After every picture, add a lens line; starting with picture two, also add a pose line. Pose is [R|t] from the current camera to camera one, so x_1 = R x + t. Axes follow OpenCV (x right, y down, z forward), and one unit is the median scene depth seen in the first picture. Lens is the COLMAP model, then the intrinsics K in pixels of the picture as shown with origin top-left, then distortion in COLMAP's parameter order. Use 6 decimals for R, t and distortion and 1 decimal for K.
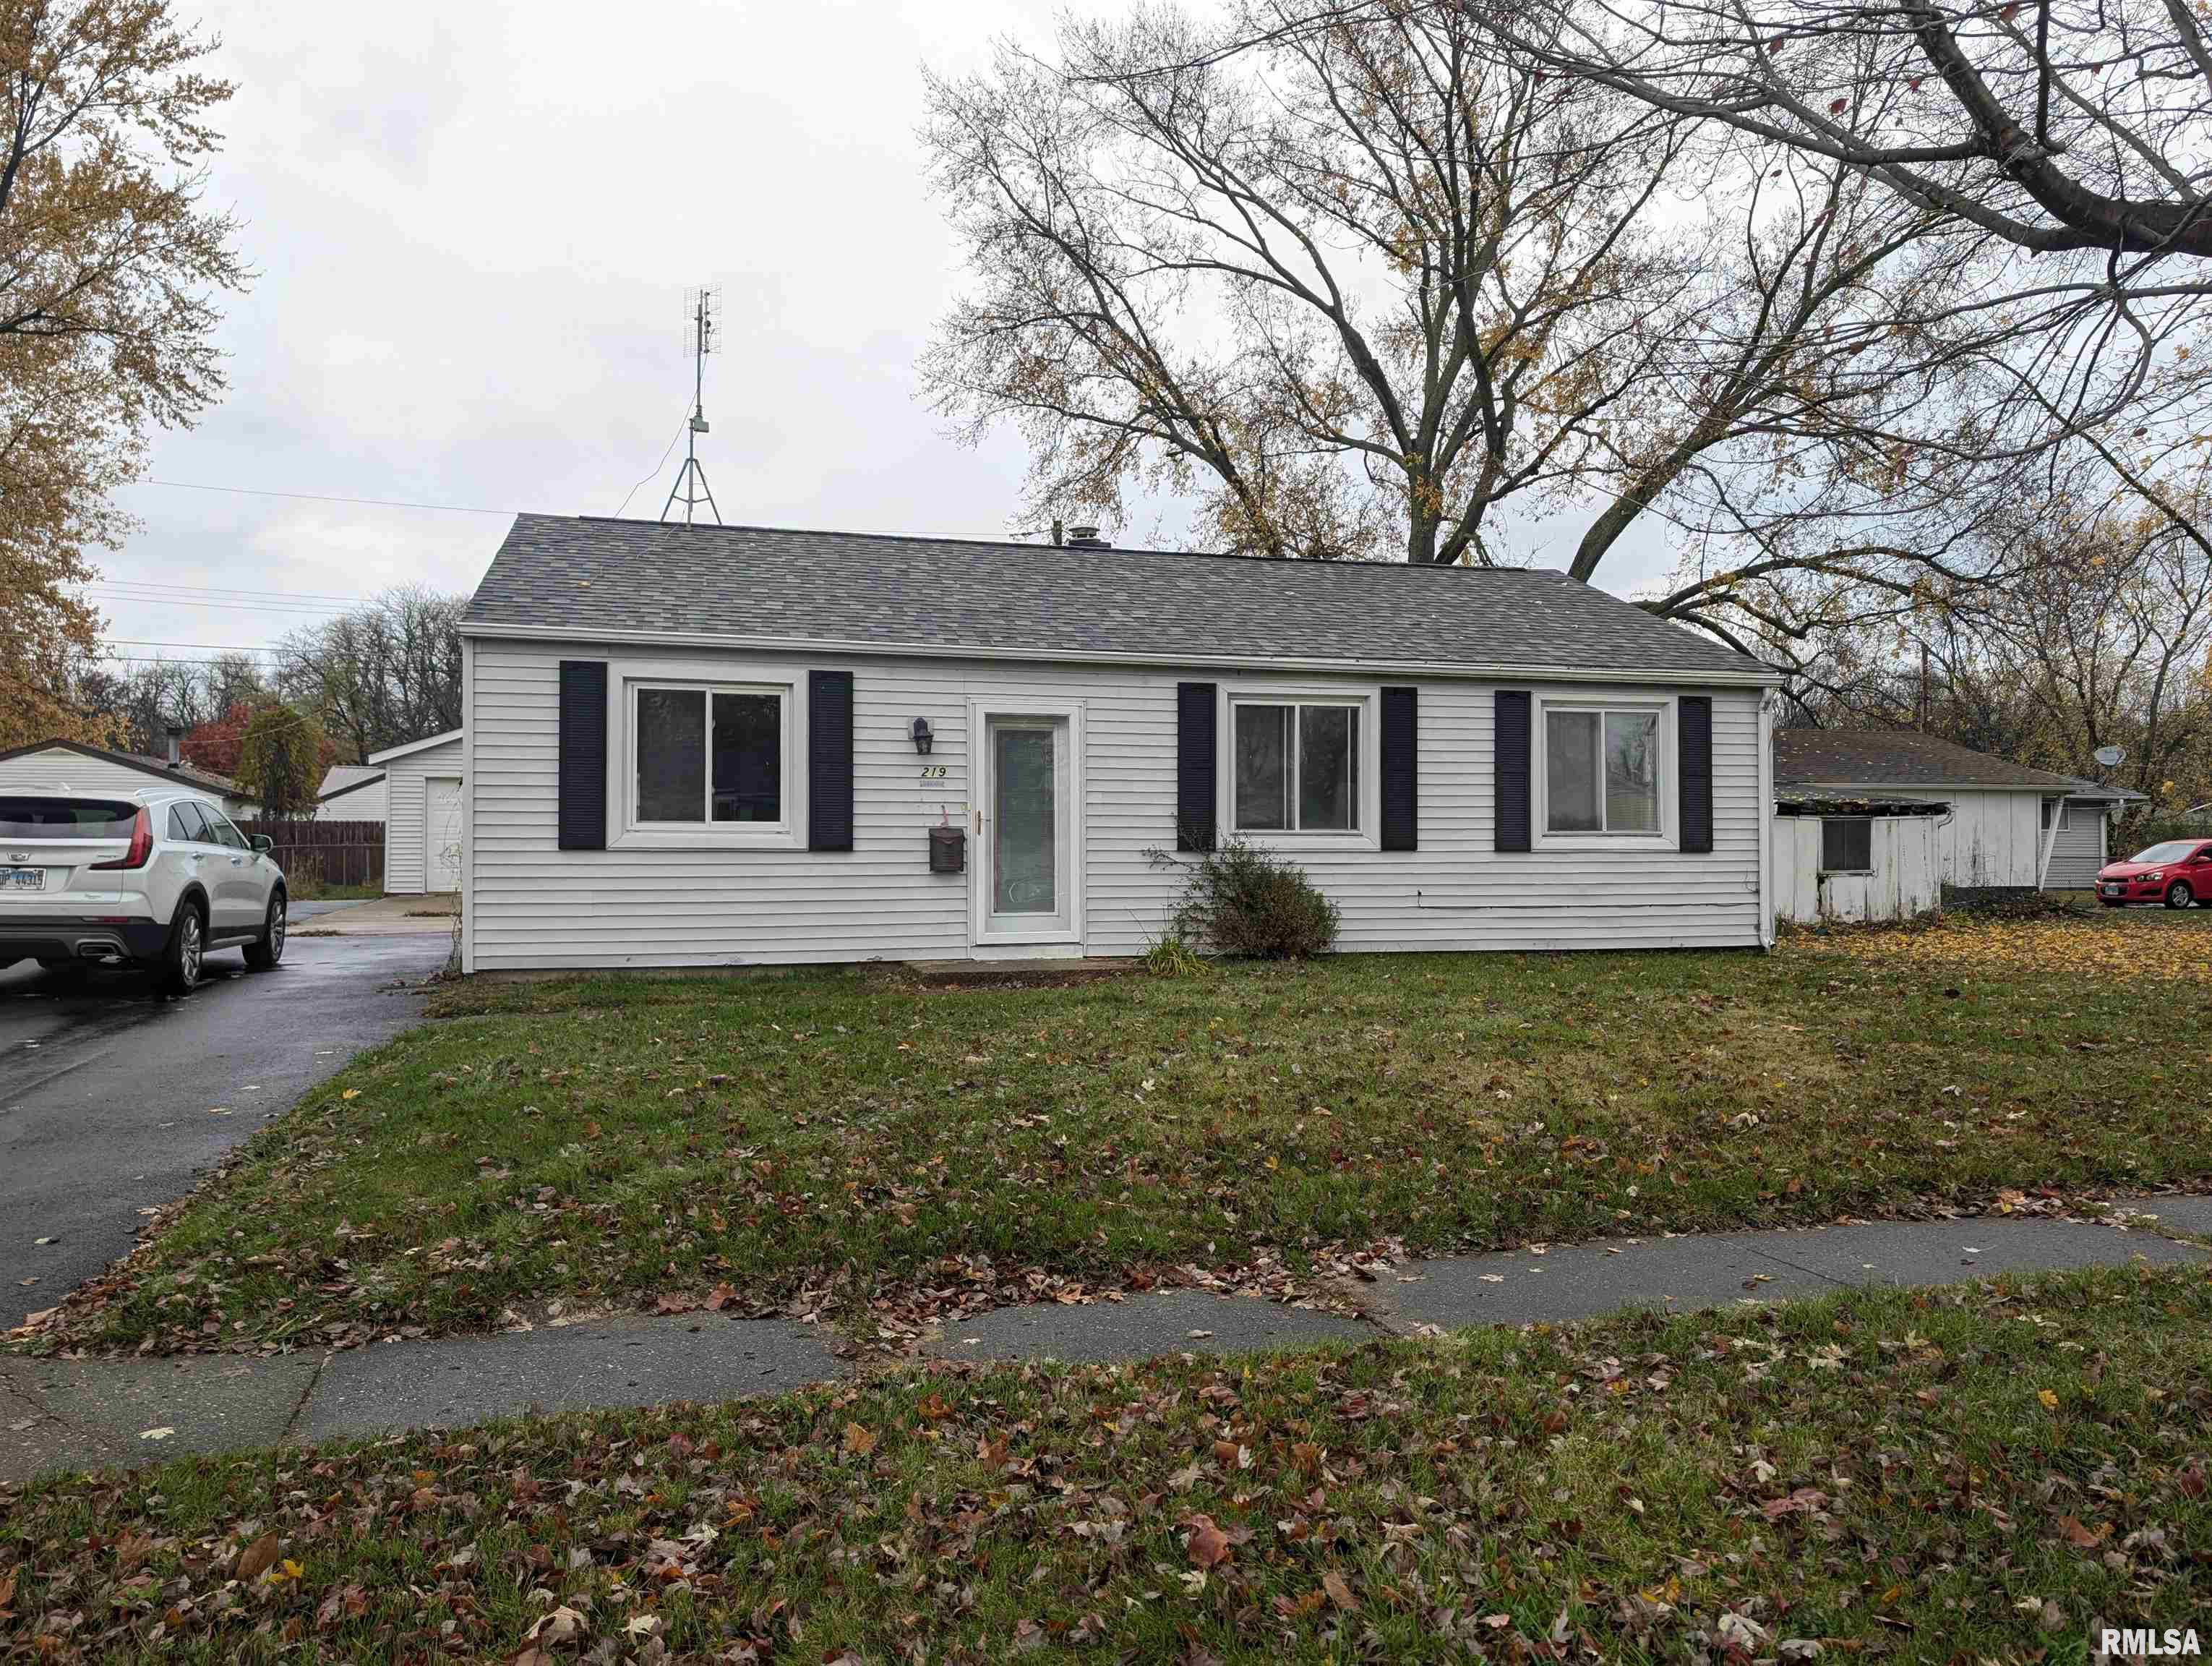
lens RADIAL K [[1565.7, 0, 1114.3], [0, 1565.7, 840.3], [0, 0, 1]] dist [0.035316, -0.035844]
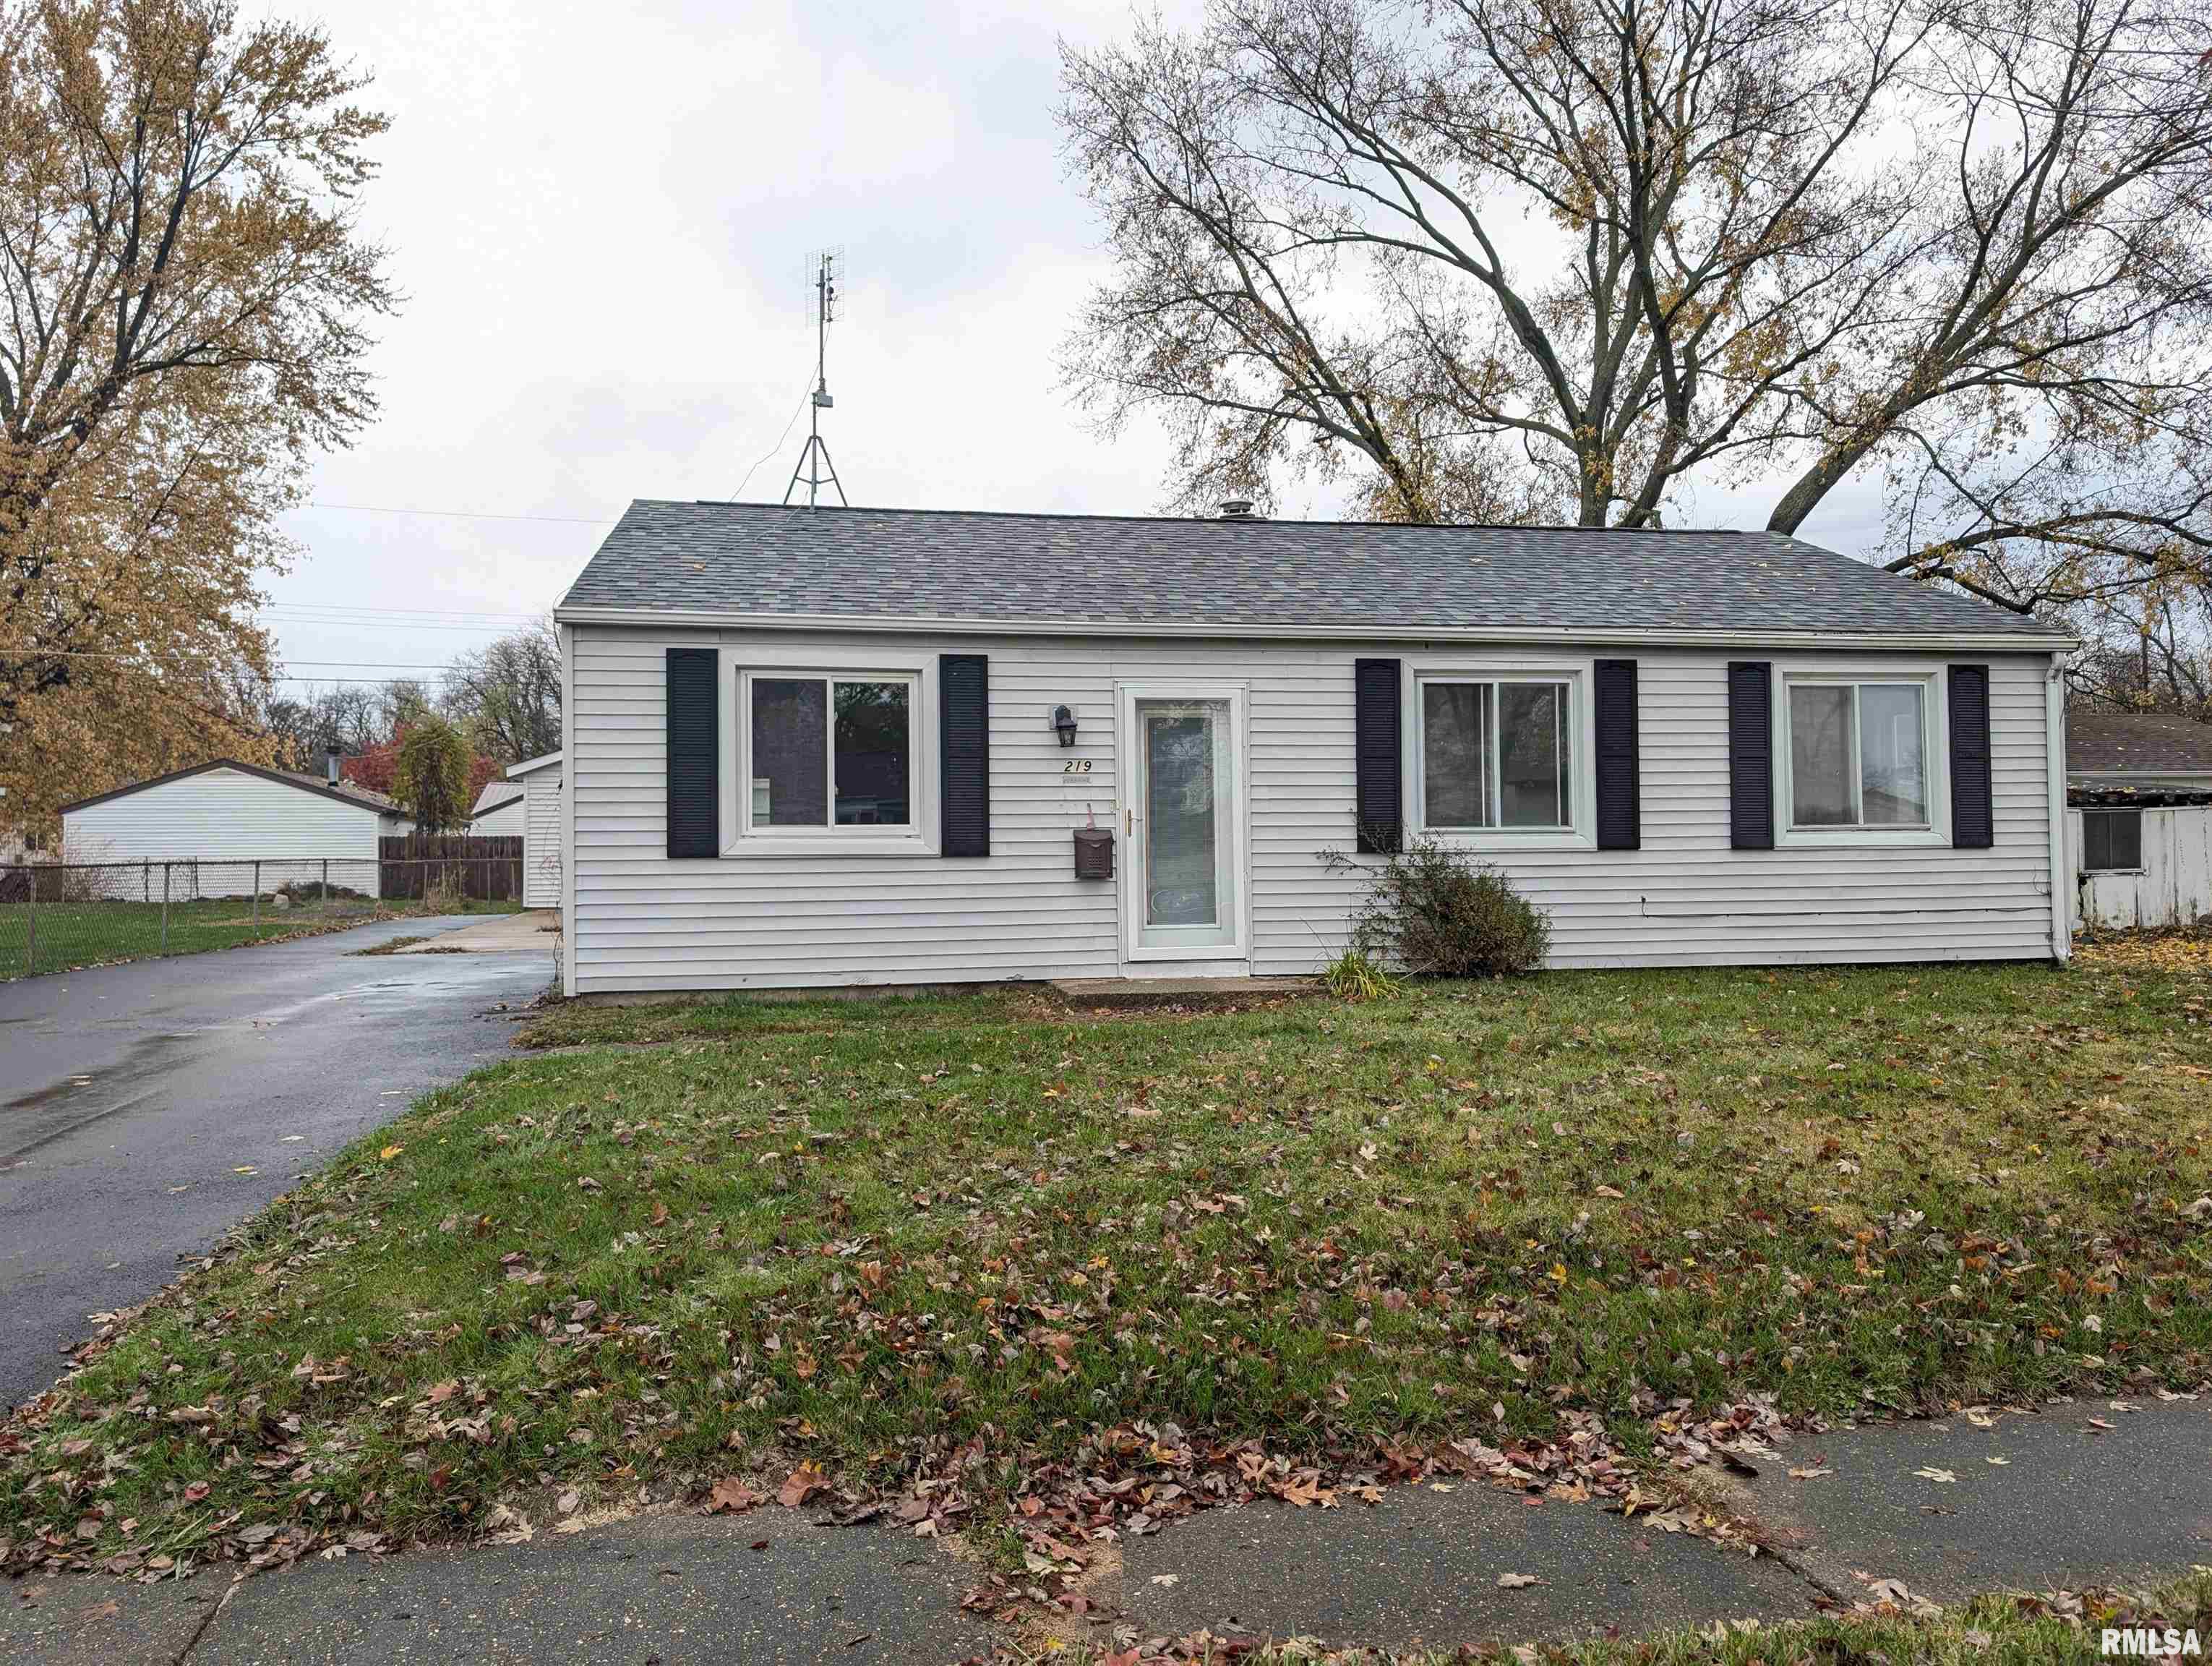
lens RADIAL K [[1578.7, 0, 1097.2], [0, 1578.7, 825.9], [0, 0, 1]] dist [0.001403, -0.003252]
pose [[0.994993, -0.012638, -0.099145, -0.014111], [0.011161, 0.999818, -0.015446, 0.003061], [0.099322, 0.014262, 0.994953, 0.094544]]
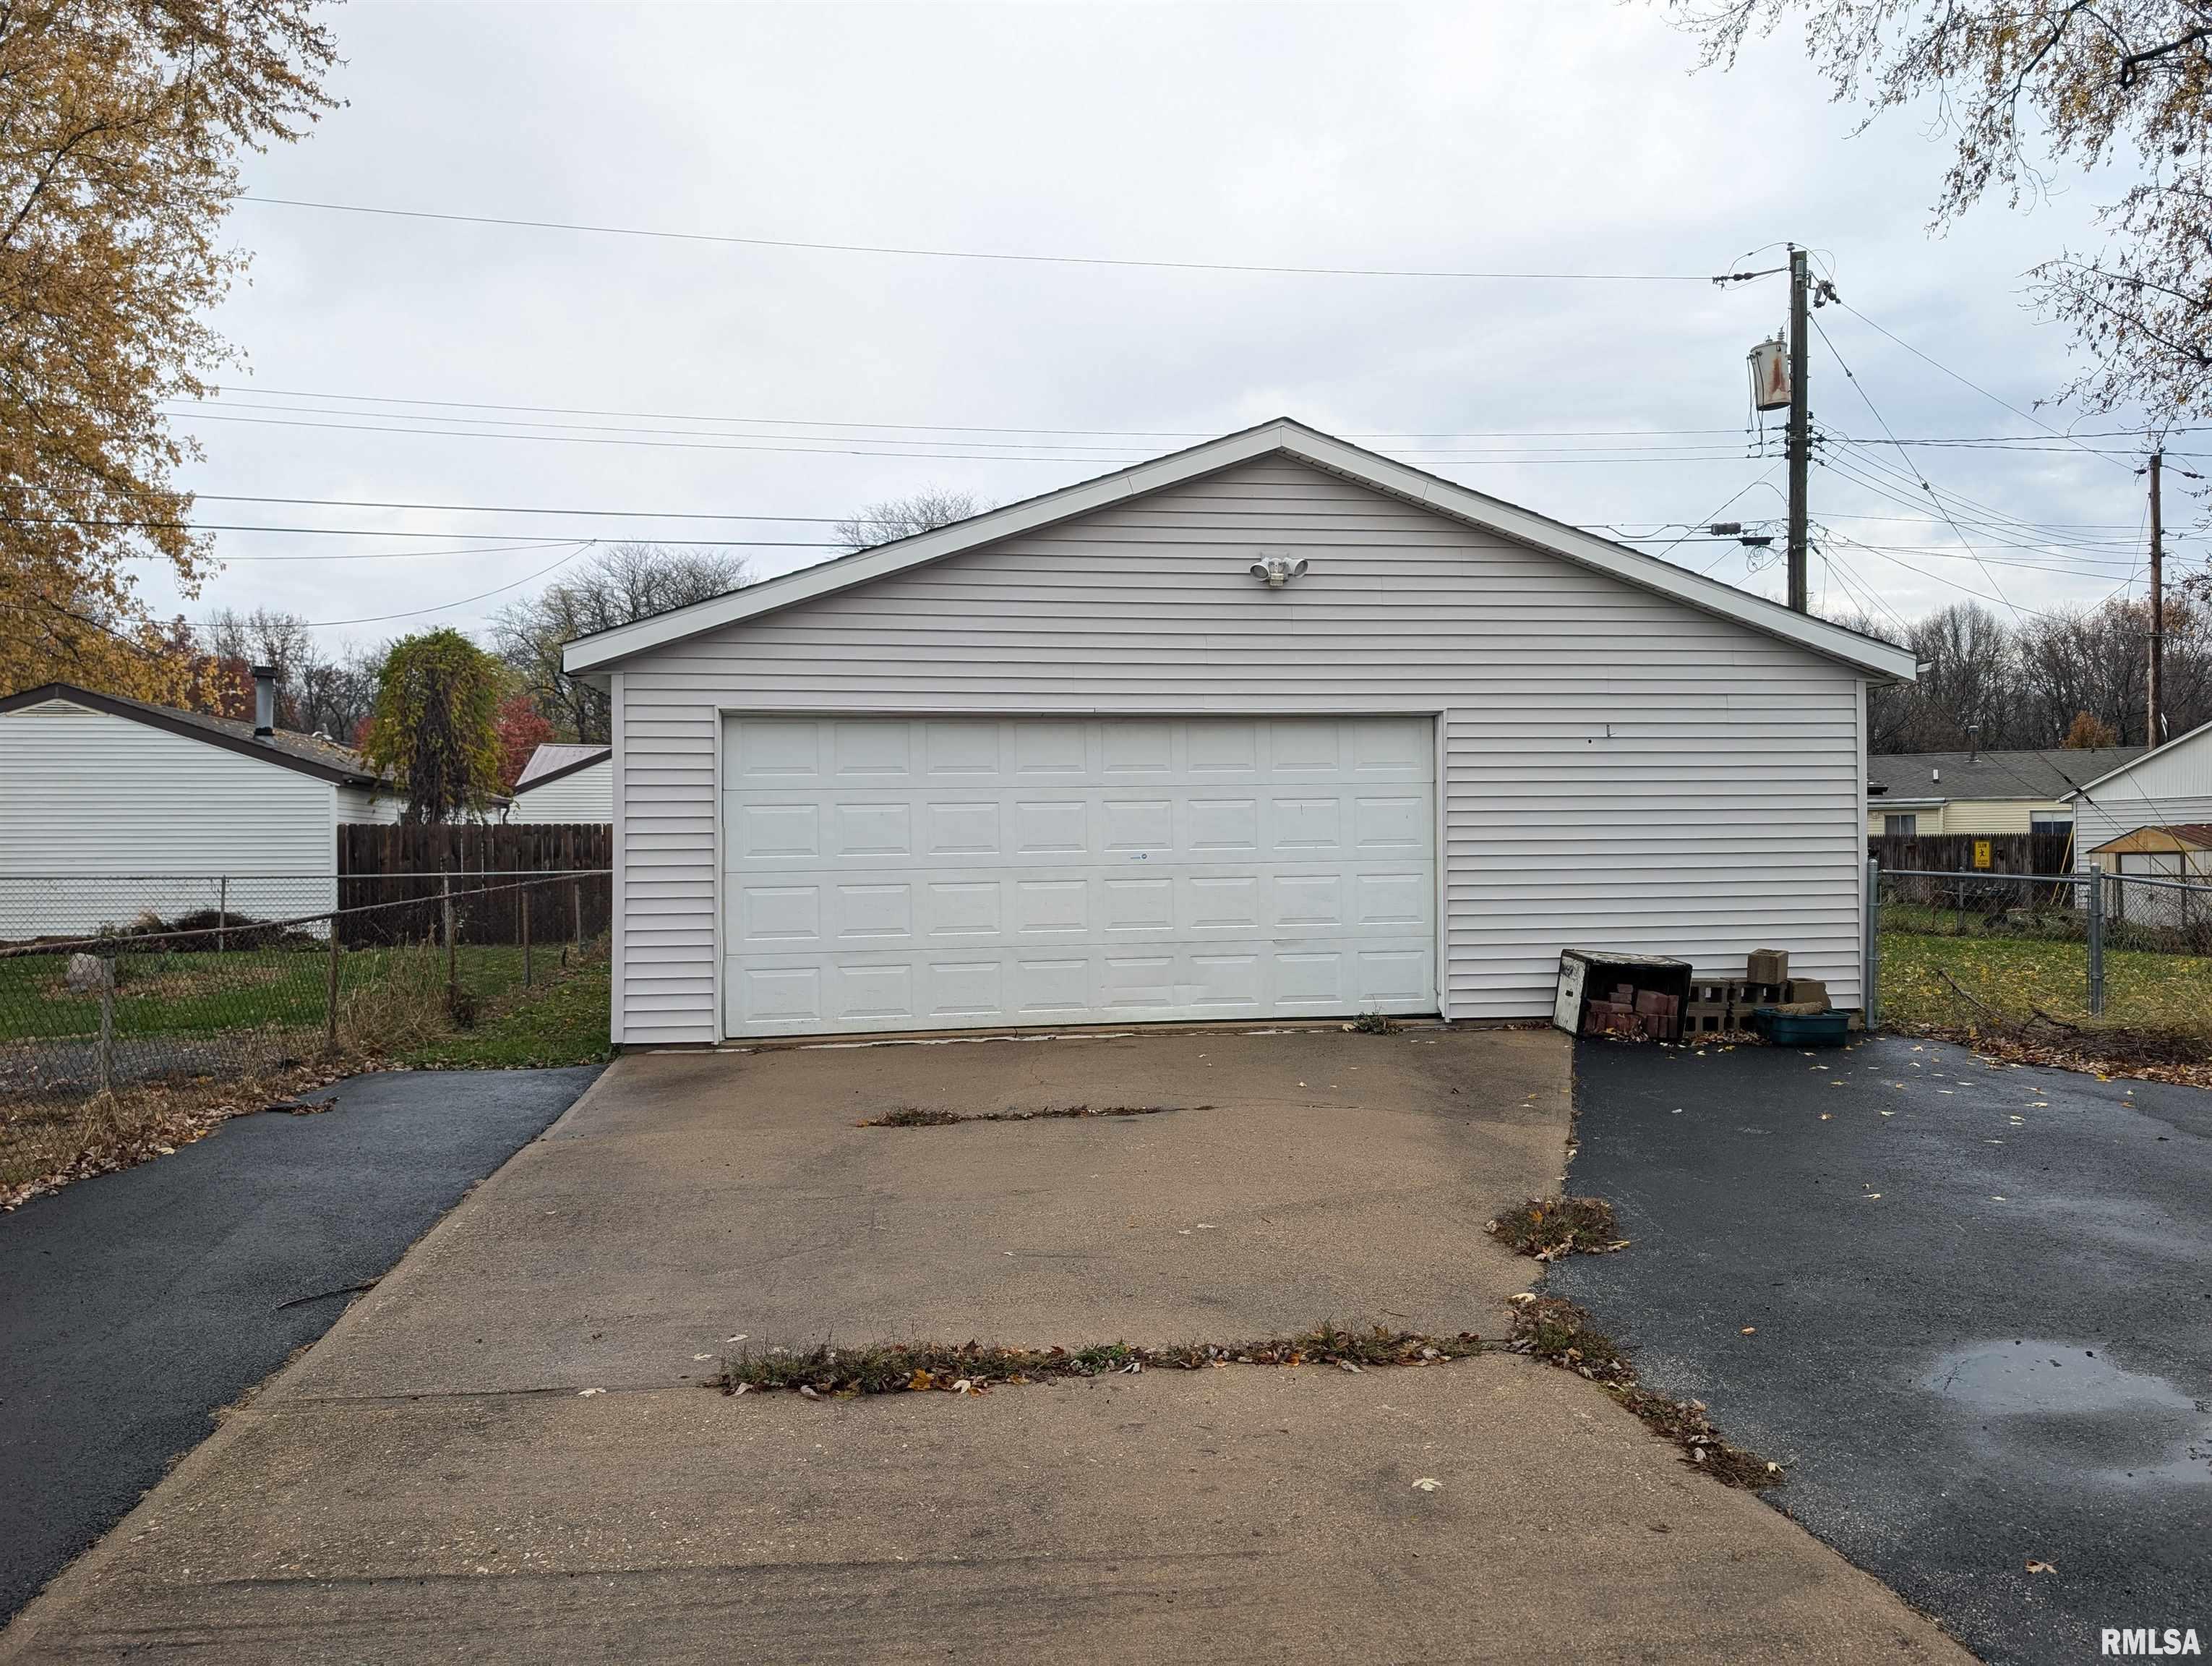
lens RADIAL K [[1578.7, 0, 1097.2], [0, 1578.7, 825.9], [0, 0, 1]] dist [0.001403, -0.003252]
pose [[0.990963, -0.012198, -0.133582, -0.574853], [0.012082, 0.999926, -0.001676, -0.021722], [0.133593, 0.000047, 0.991036, 1.236029]]
